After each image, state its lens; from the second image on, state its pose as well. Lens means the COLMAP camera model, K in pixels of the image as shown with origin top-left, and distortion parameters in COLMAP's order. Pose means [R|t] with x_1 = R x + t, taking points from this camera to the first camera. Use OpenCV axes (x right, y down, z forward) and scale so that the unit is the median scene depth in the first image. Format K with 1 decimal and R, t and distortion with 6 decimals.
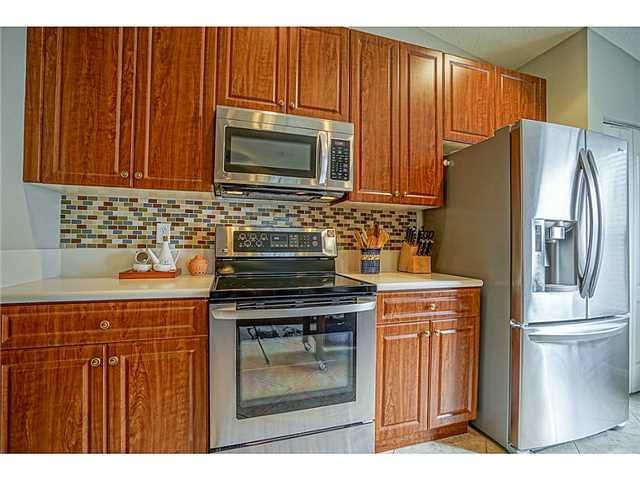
lens RADIAL K [[302.9, 0, 320.0], [0, 302.9, 240.0], [0, 0, 1]] dist [-0.068580, 0.028887]
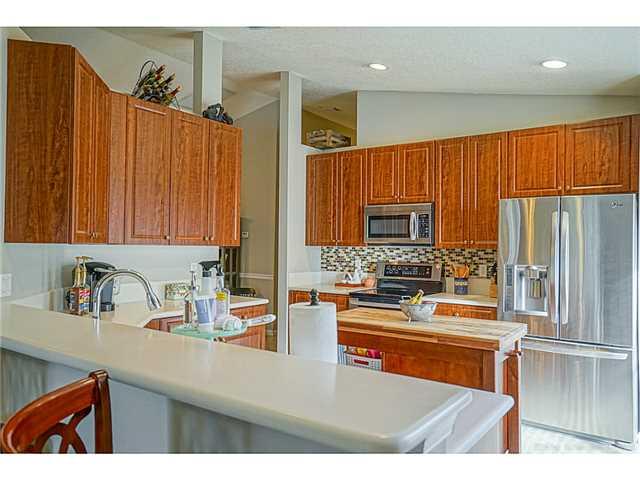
lens RADIAL K [[505.7, 0, 320.4], [0, 505.7, 222.4], [0, 0, 1]] dist [0.052610, 0.003835]
pose [[0.603150, -0.037684, -0.796737, 1.984188], [0.008348, 0.999127, -0.040936, -0.166545], [0.797584, 0.018039, 0.602938, -1.203782]]
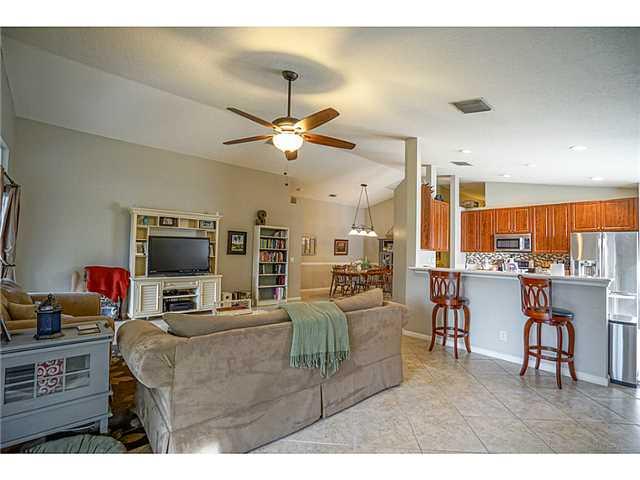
lens RADIAL K [[302.9, 0, 320.0], [0, 302.9, 240.0], [0, 0, 1]] dist [-0.068580, 0.028887]
pose [[0.415602, -0.035082, -0.908870, 2.383957], [-0.007765, 0.999083, -0.042115, -0.127257], [0.909513, 0.024560, 0.414948, -2.974461]]
